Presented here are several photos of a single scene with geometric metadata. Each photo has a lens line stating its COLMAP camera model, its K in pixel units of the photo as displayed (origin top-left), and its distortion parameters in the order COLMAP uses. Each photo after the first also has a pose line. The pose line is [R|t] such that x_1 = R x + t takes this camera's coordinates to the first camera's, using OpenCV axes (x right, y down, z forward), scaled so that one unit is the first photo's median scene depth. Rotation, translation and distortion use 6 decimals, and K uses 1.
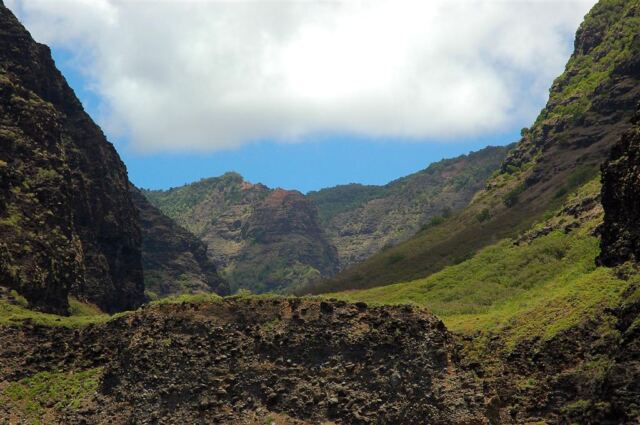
lens RADIAL K [[1926.3, 0, 320.7], [0, 1926.3, 217.2], [0, 0, 1]] dist [0.435240, 0.000000]
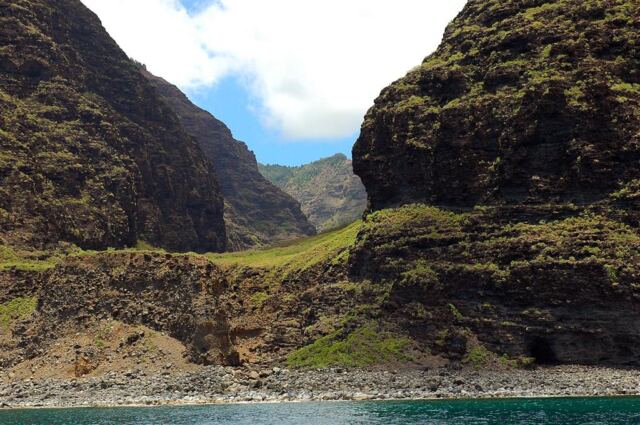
lens RADIAL K [[1262.1, 0, 306.6], [0, 1262.1, 232.4], [0, 0, 1]] dist [0.179914, 0.000000]
pose [[0.994641, -0.031515, -0.098472, 0.232197], [0.035579, 0.998575, 0.039788, -0.012979], [0.097078, -0.043078, 0.994344, -0.074333]]
